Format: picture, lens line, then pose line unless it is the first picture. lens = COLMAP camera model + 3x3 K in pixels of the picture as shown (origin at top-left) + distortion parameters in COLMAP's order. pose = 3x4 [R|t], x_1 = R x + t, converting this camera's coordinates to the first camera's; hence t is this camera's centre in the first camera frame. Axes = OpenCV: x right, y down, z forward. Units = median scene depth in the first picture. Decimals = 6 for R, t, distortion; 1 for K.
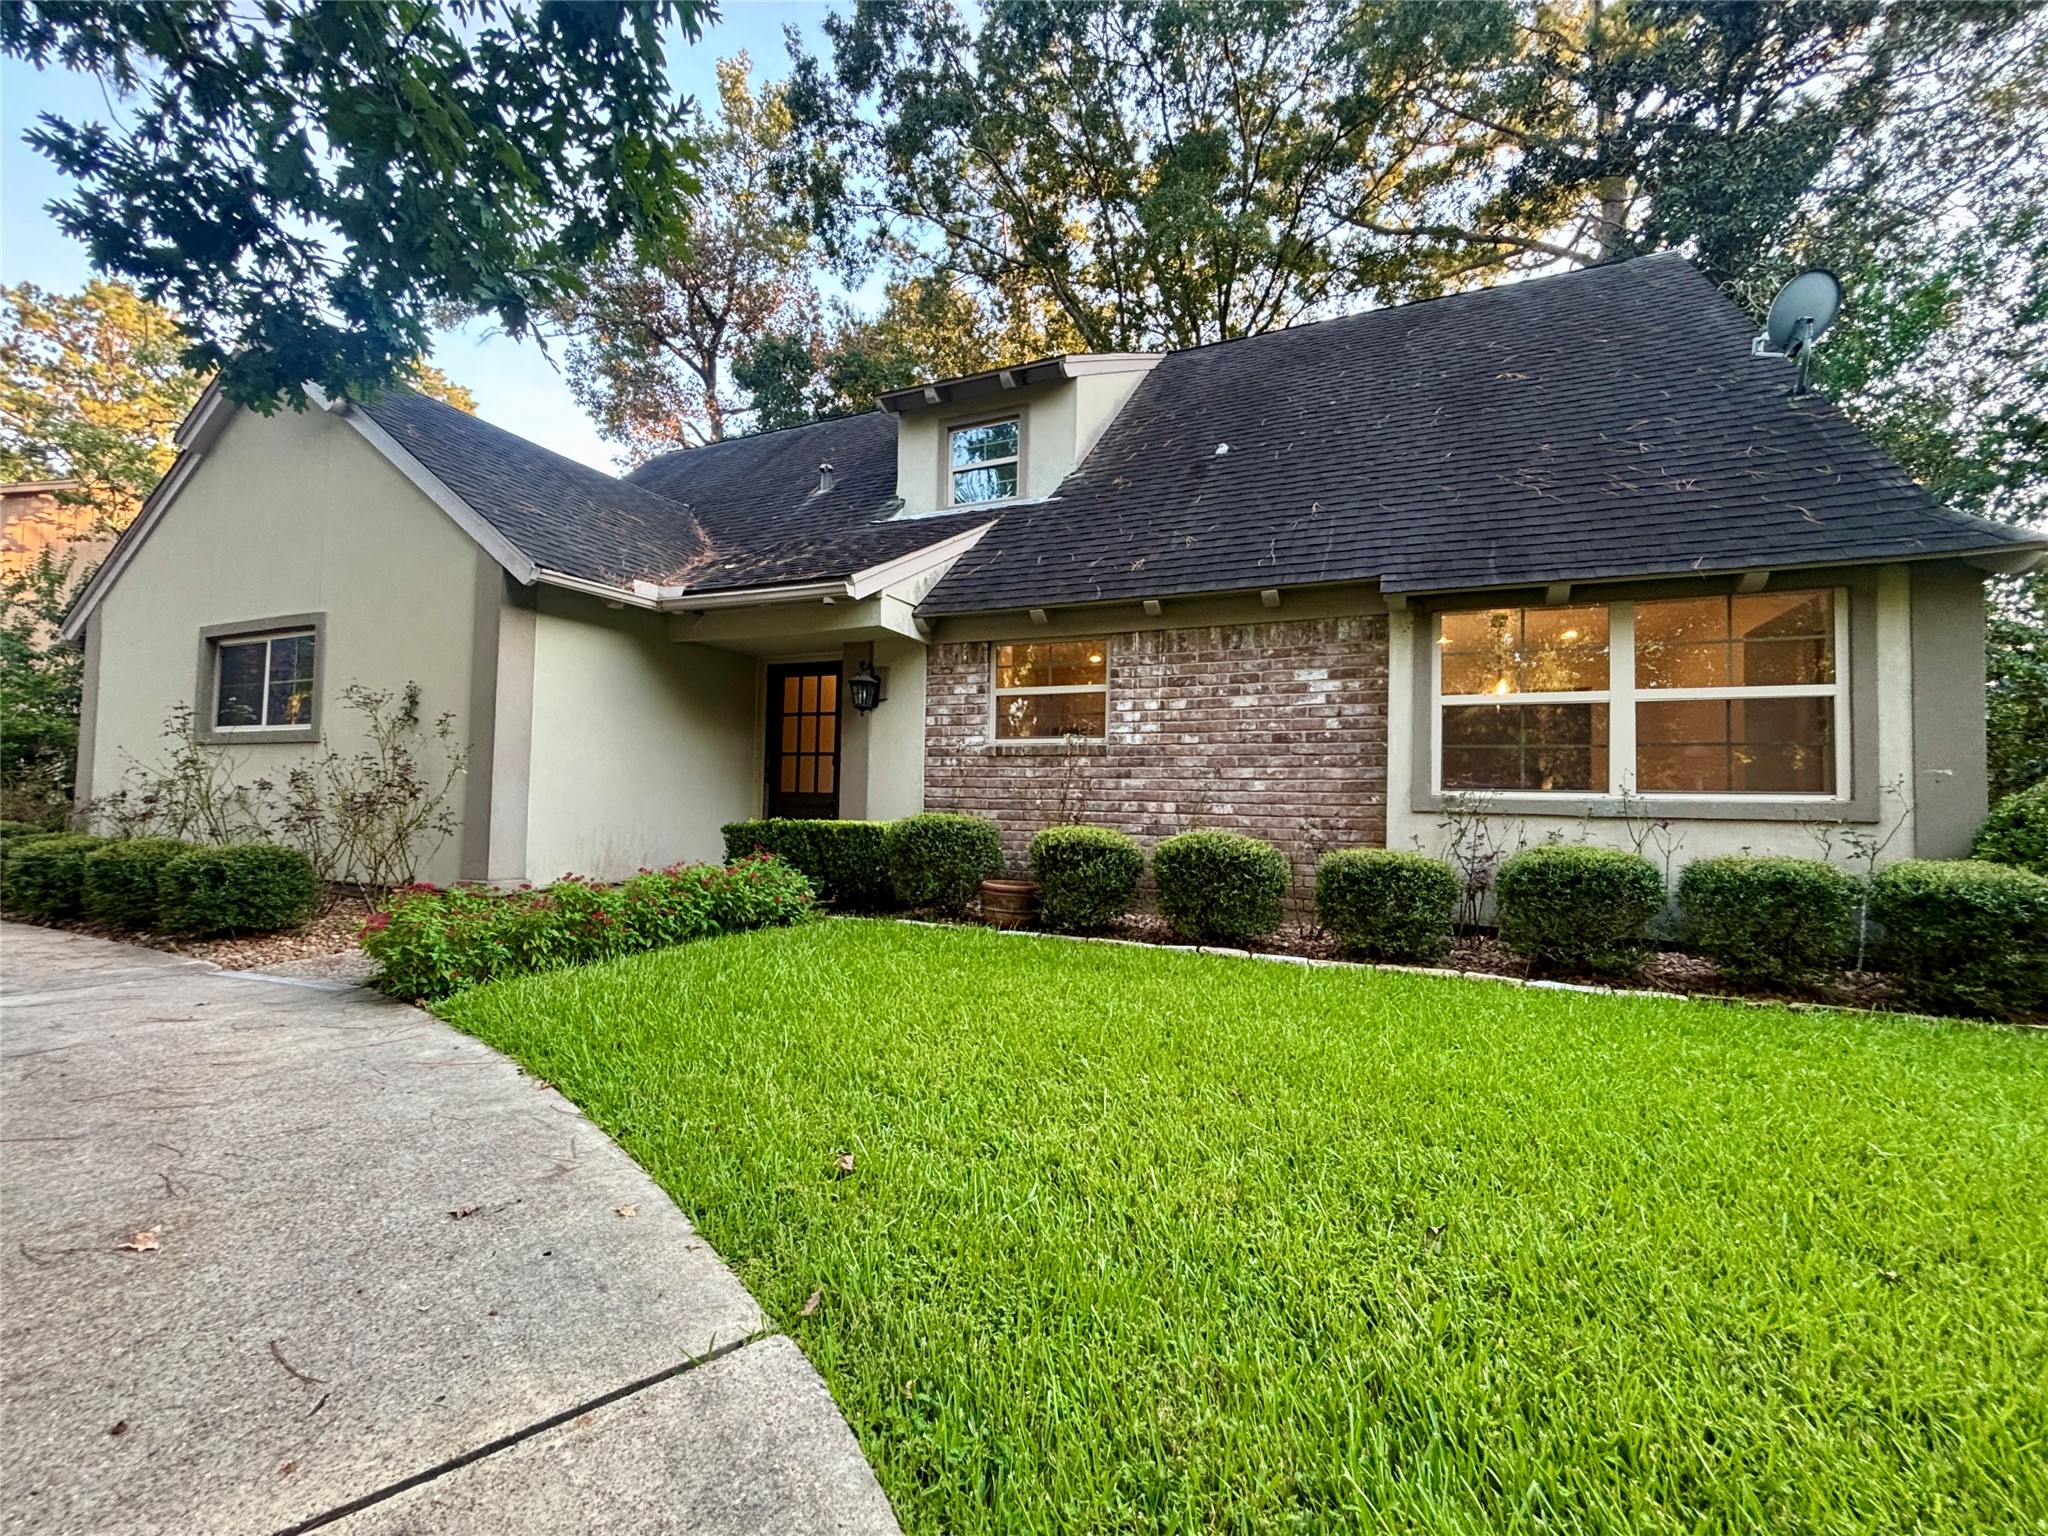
lens RADIAL K [[828.4, 0, 1034.2], [0, 828.4, 768.8], [0, 0, 1]] dist [0.000546, 0.001255]
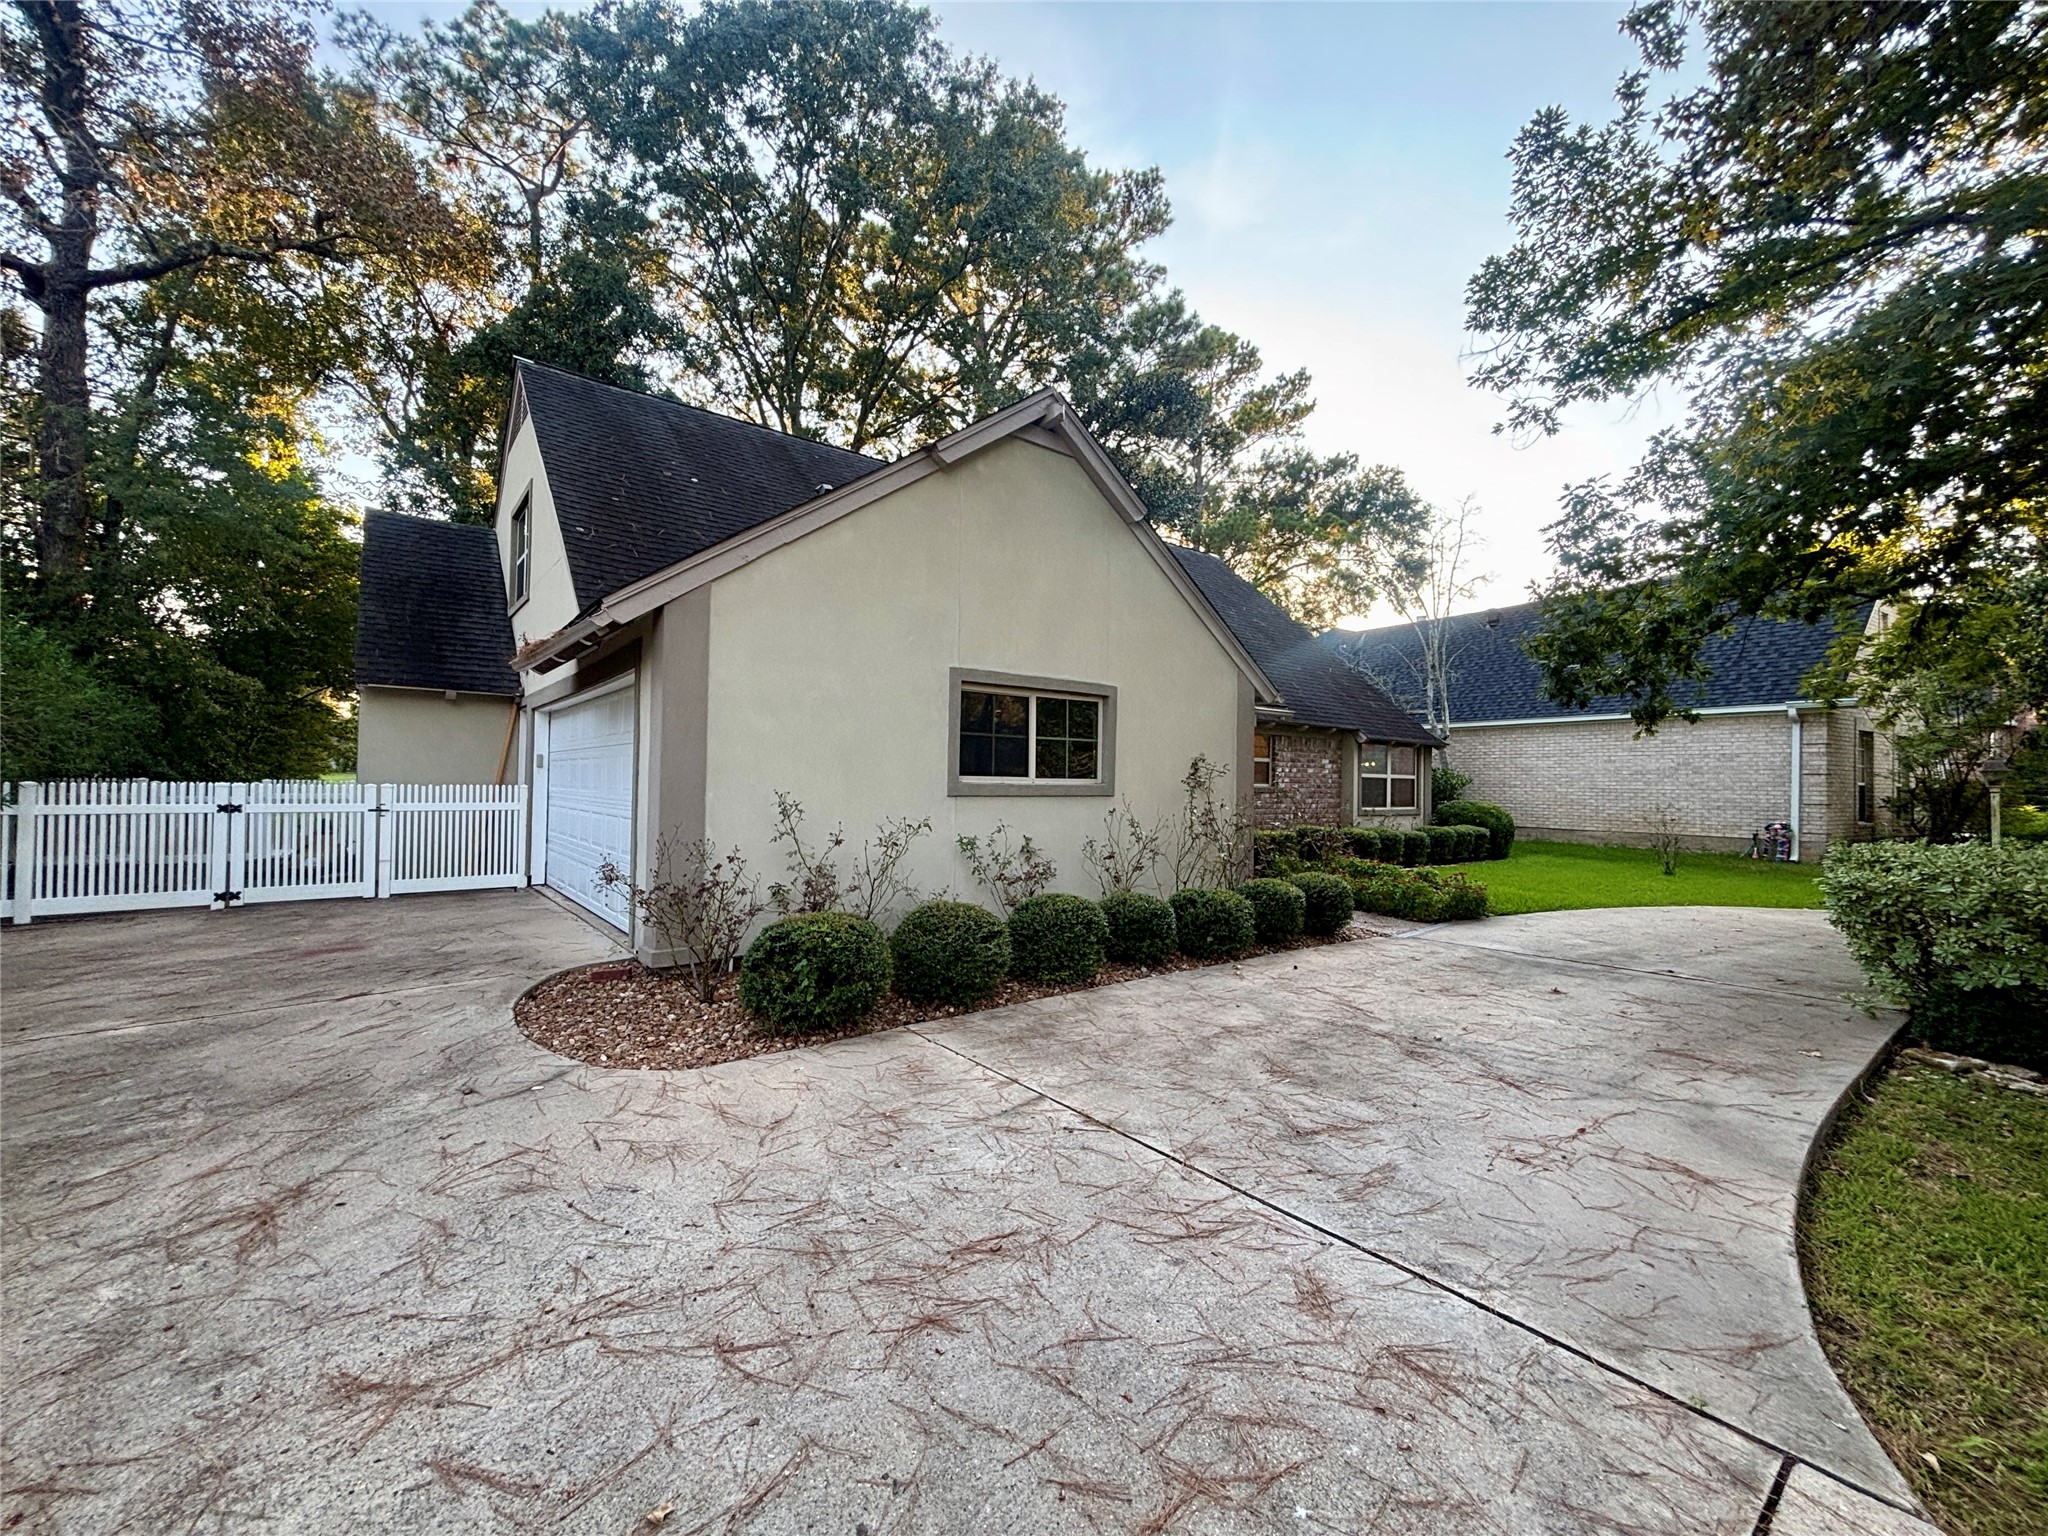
lens RADIAL K [[828.4, 0, 1027.9], [0, 828.4, 773.1], [0, 0, 1]] dist [0.000546, 0.001255]
pose [[0.456660, -0.003617, 0.889634, -2.320728], [-0.039505, 0.998923, 0.024340, -0.103837], [-0.888764, -0.046260, 0.456025, 0.661714]]
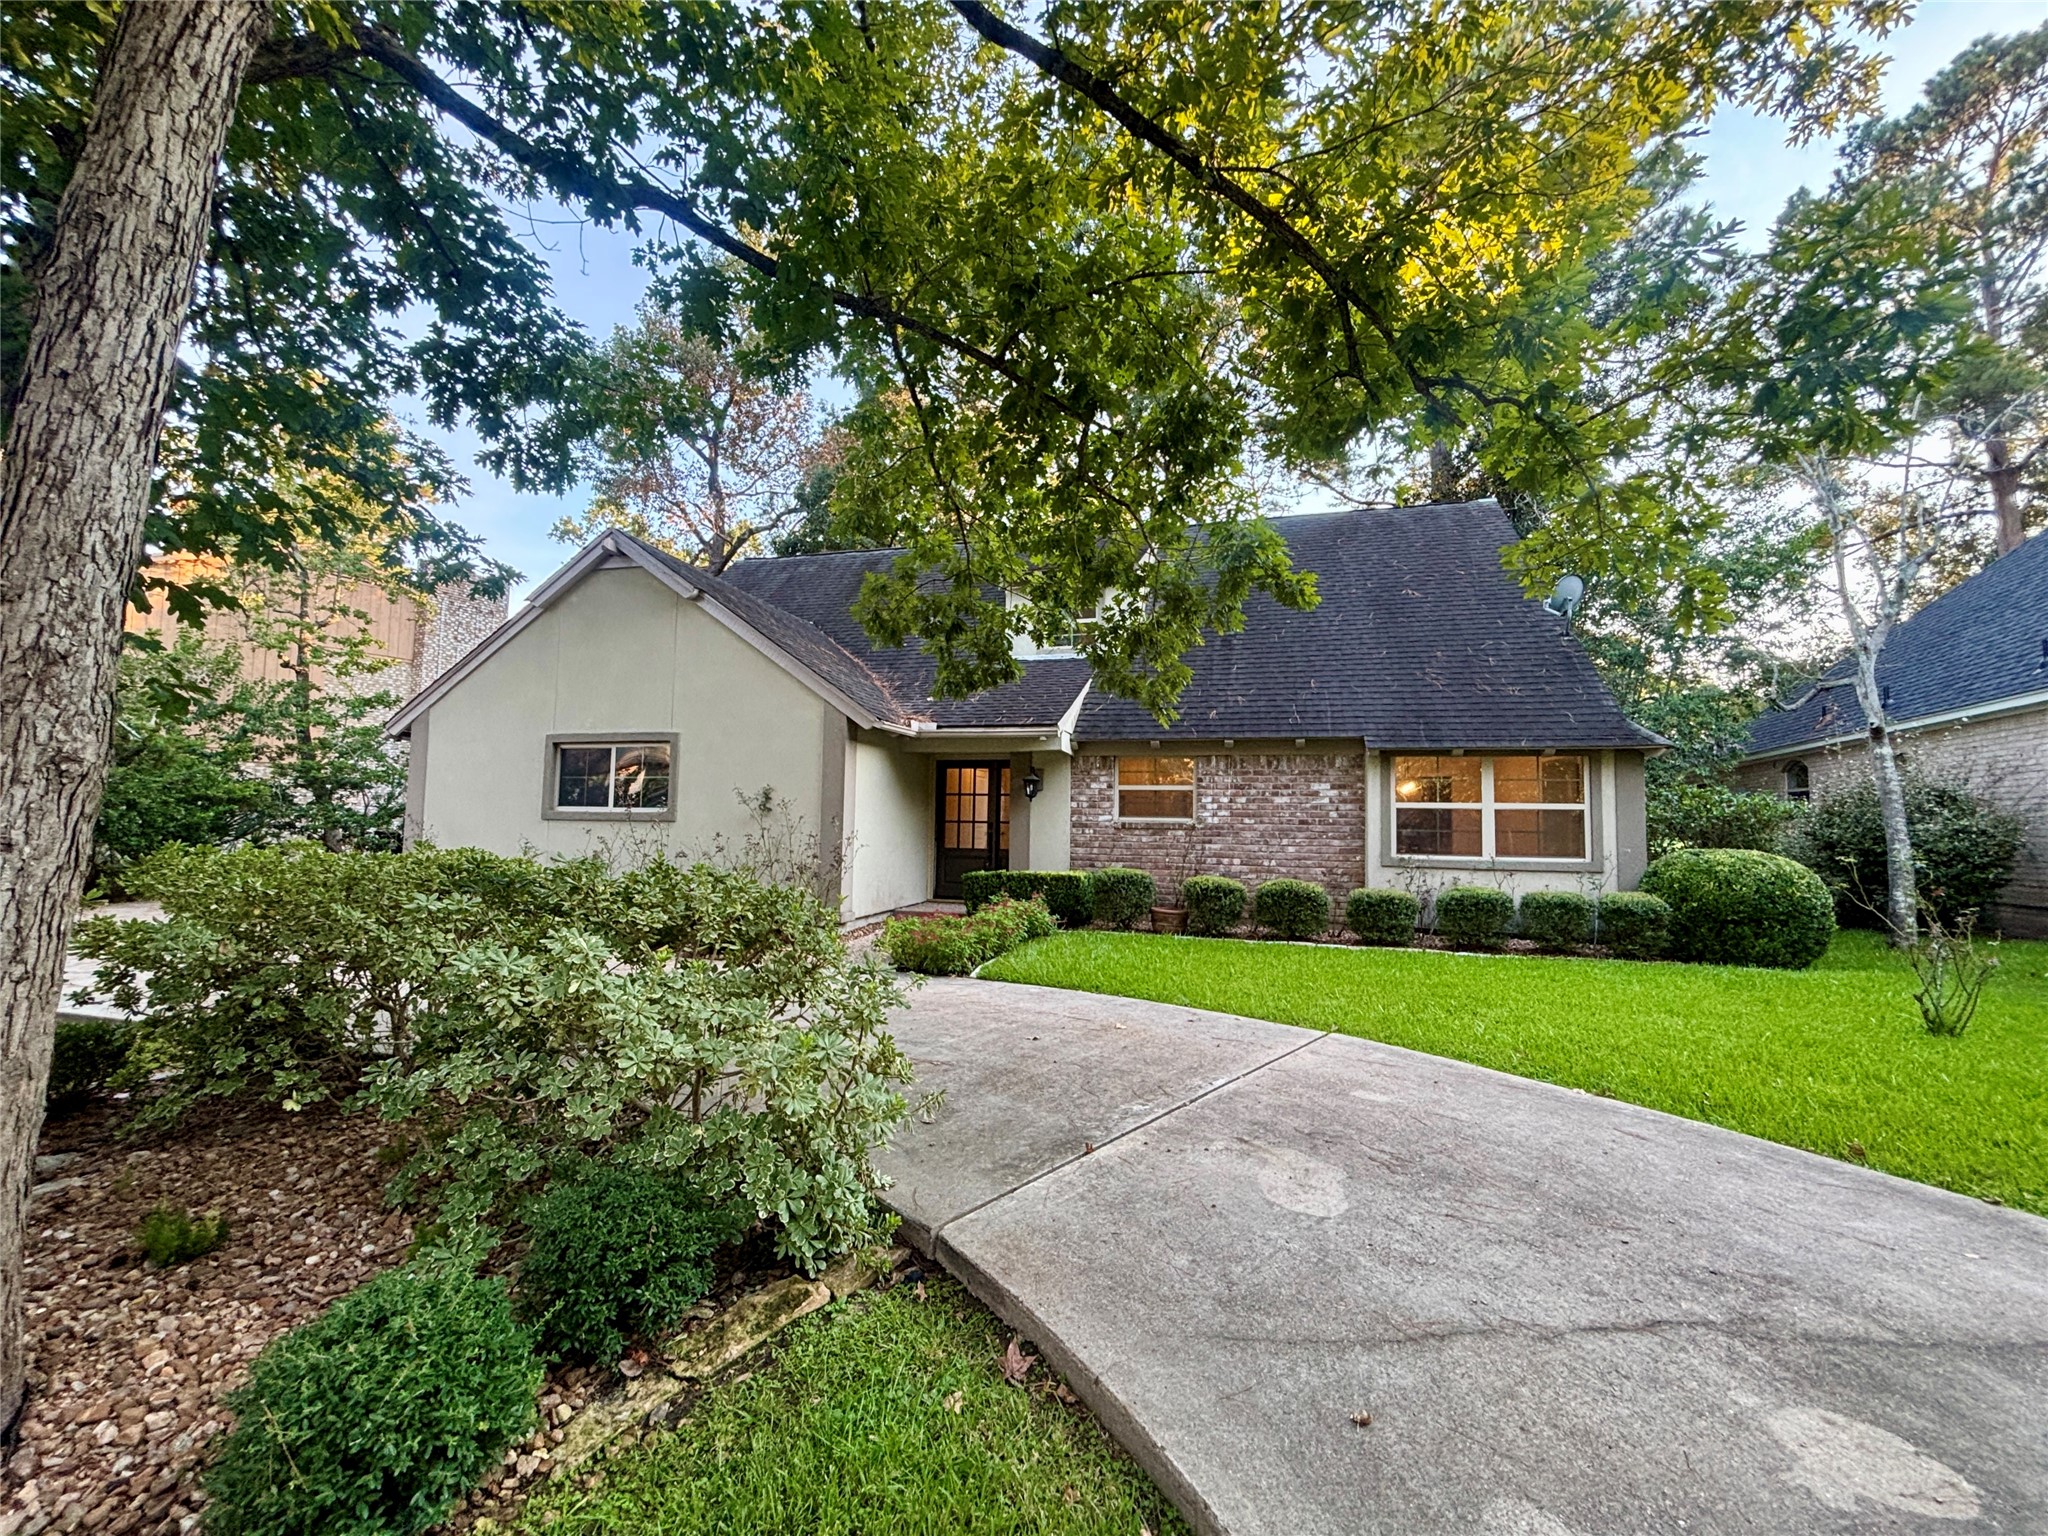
lens RADIAL K [[828.4, 0, 1010.2], [0, 828.4, 767.1], [0, 0, 1]] dist [0.000546, 0.001255]
pose [[0.988651, 0.006767, 0.150080, -0.580620], [-0.002787, 0.999639, -0.026716, -0.105782], [-0.150207, 0.025994, 0.988313, -0.634307]]
